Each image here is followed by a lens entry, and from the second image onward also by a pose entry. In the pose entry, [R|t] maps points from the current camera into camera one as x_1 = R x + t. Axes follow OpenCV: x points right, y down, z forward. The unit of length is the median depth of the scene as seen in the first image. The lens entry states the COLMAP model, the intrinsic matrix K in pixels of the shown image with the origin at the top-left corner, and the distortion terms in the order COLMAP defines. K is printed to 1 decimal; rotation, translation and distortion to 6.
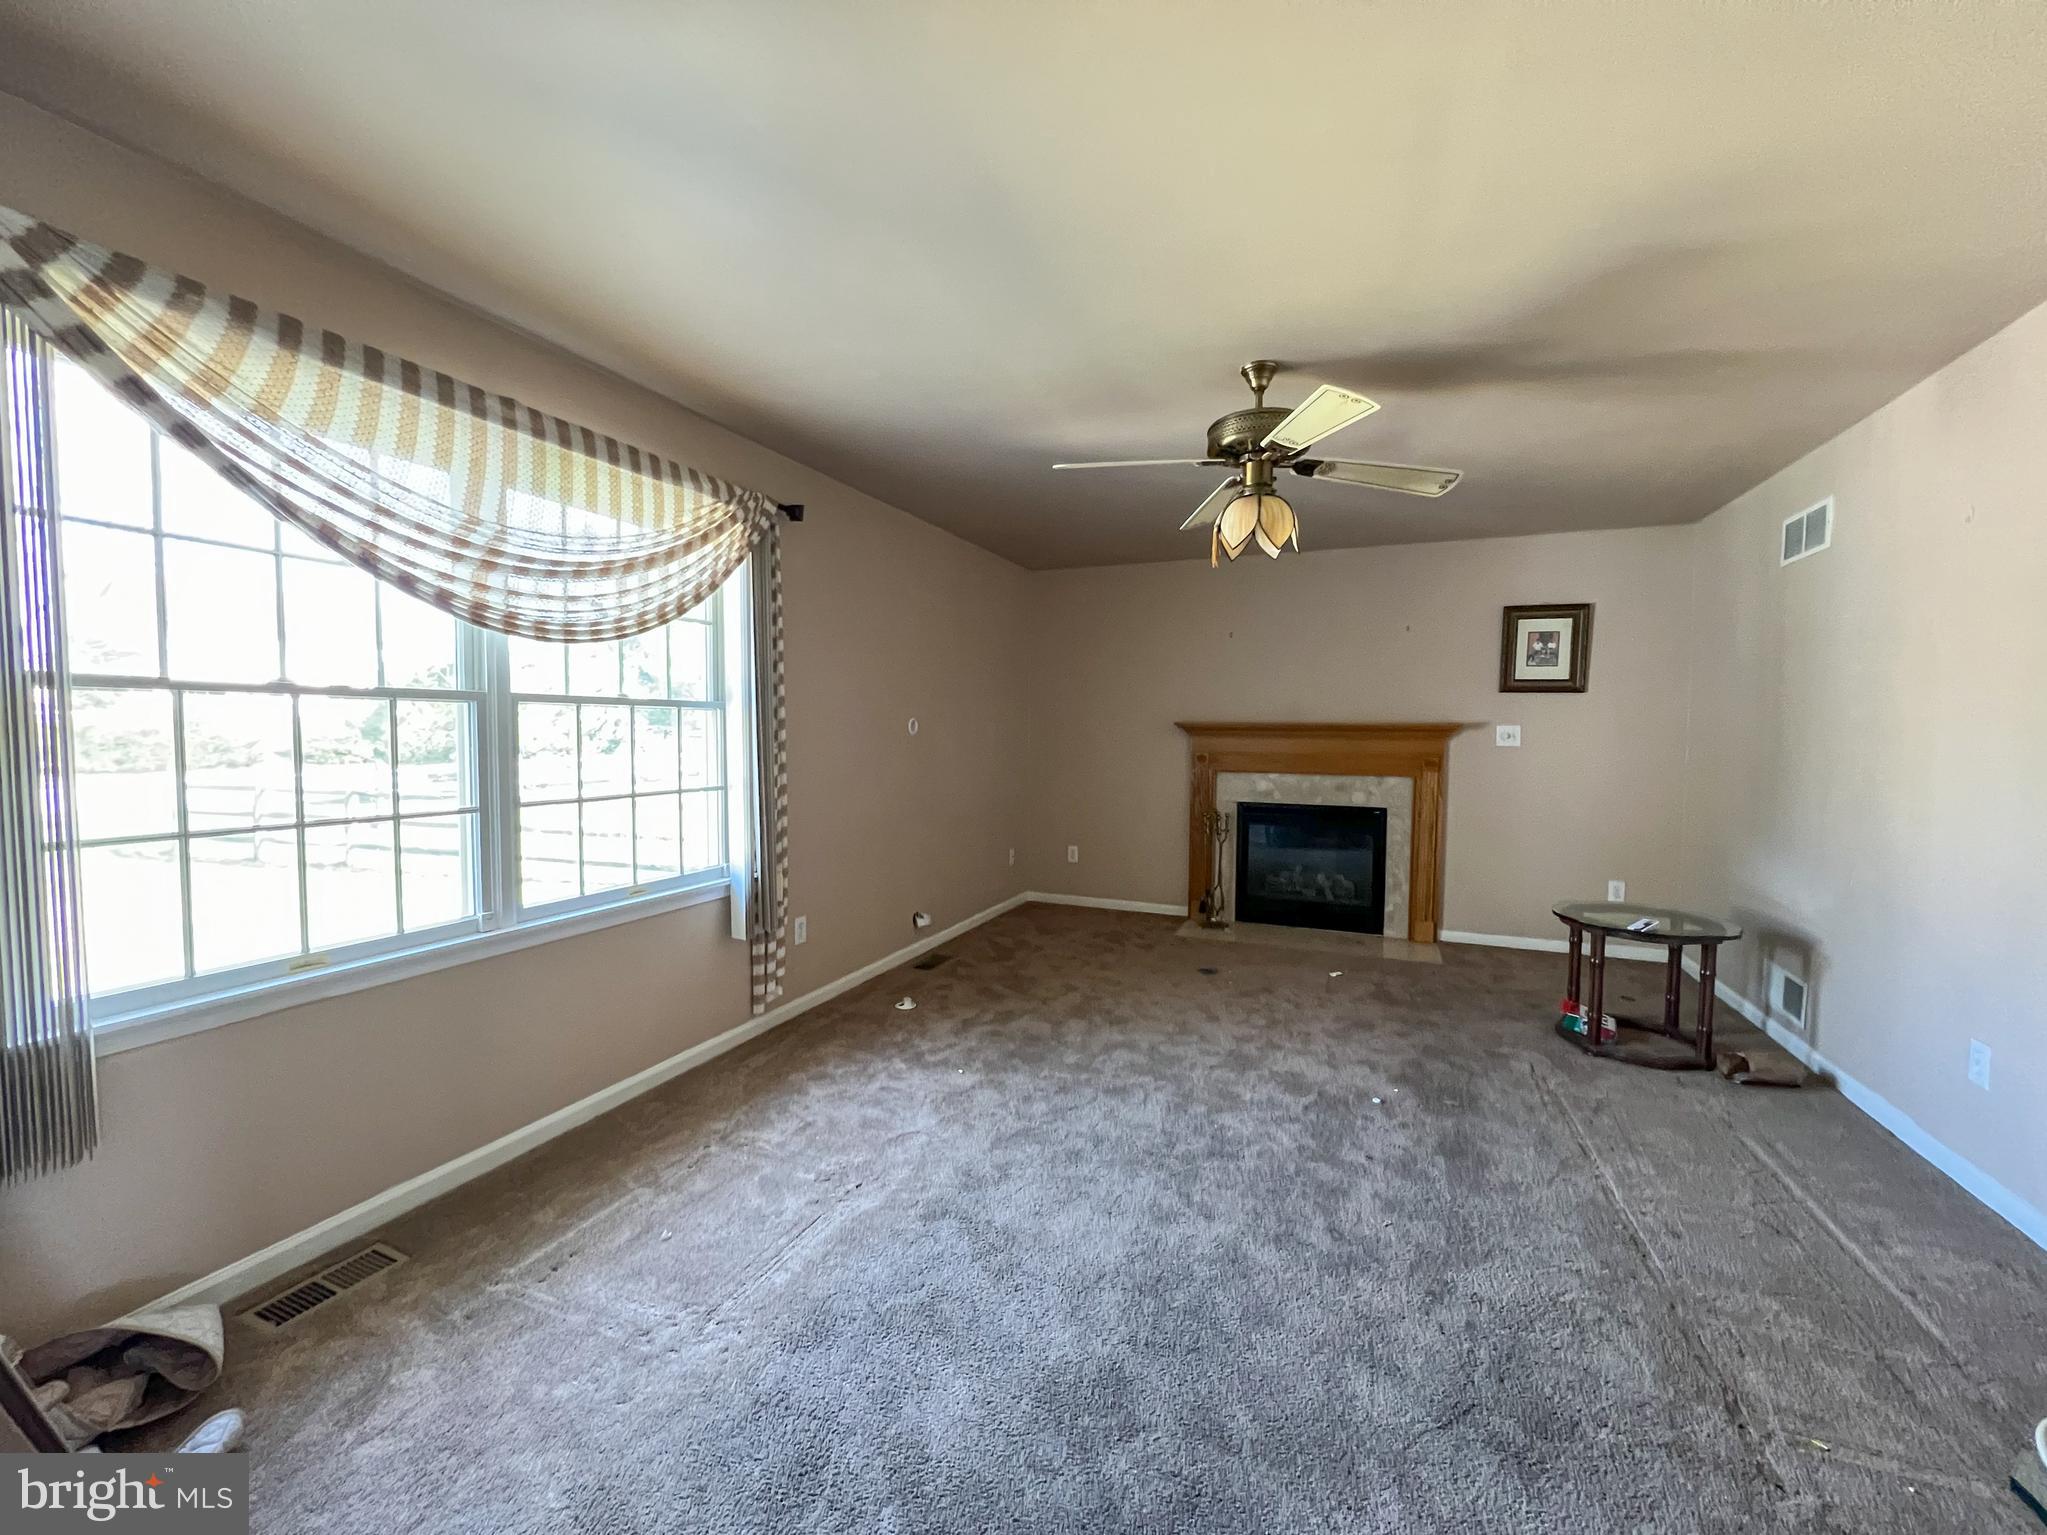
lens RADIAL K [[825.2, 0, 1023.5], [0, 825.2, 767.5], [0, 0, 1]] dist [-0.000020, -0.000148]
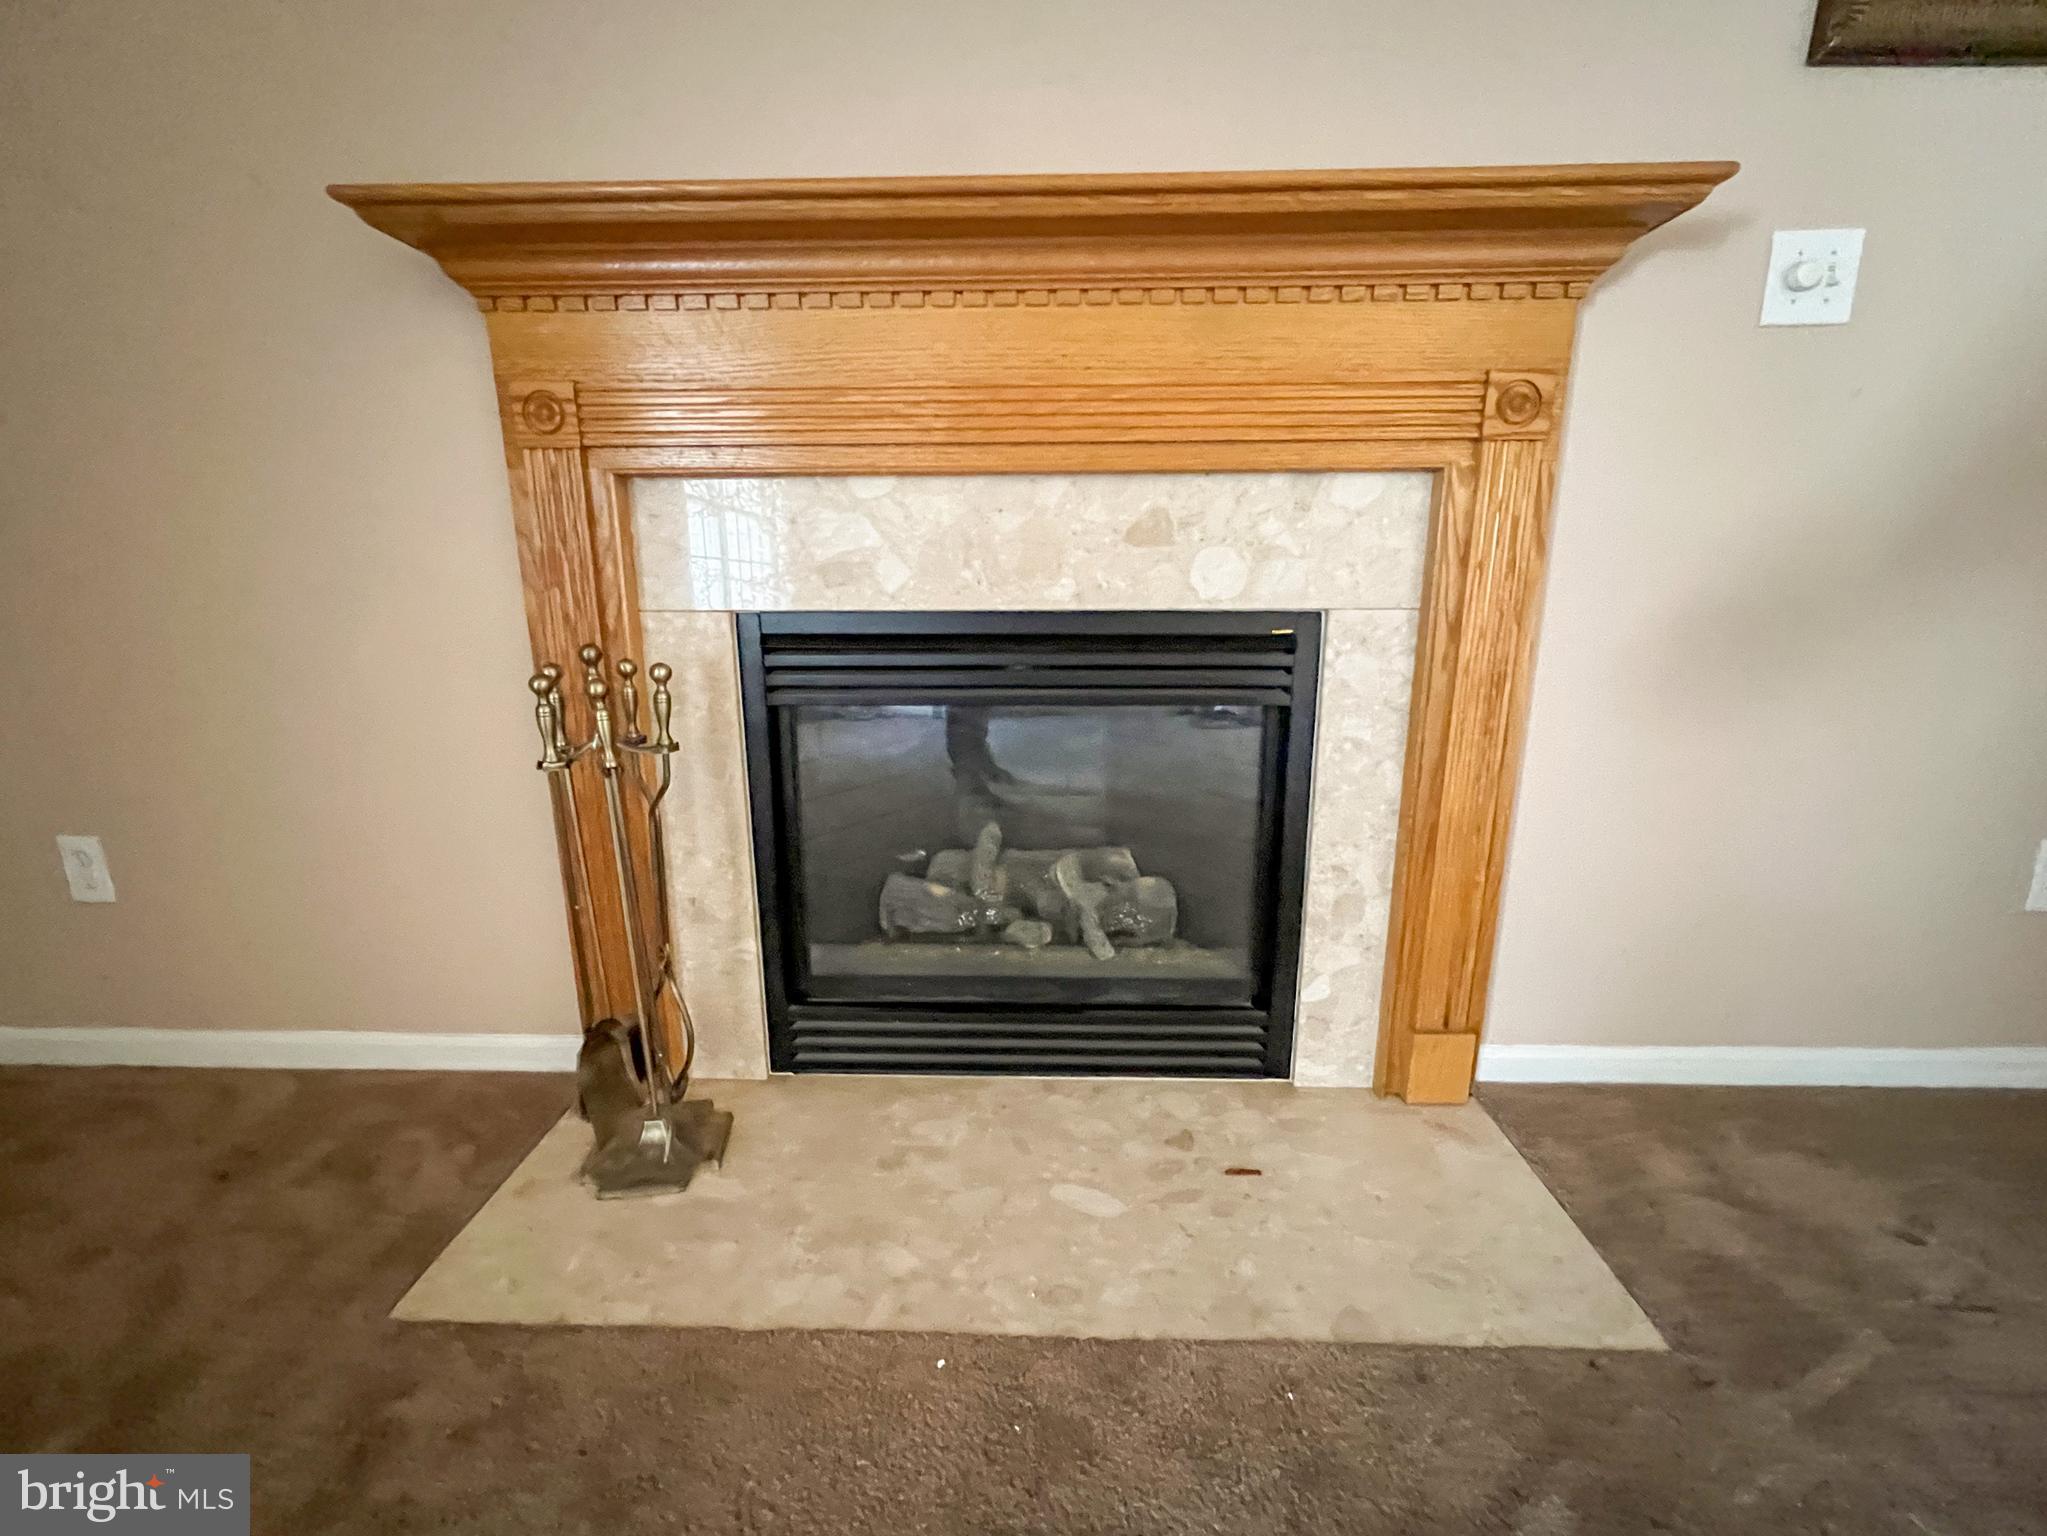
lens RADIAL K [[825.2, 0, 1023.5], [0, 825.2, 768.0], [0, 0, 1]] dist [-0.000020, -0.000148]
pose [[0.933216, -0.095232, 0.346466, 0.265231], [0.031672, 0.982287, 0.184688, 0.046359], [-0.357917, -0.161380, 0.919702, 0.790757]]
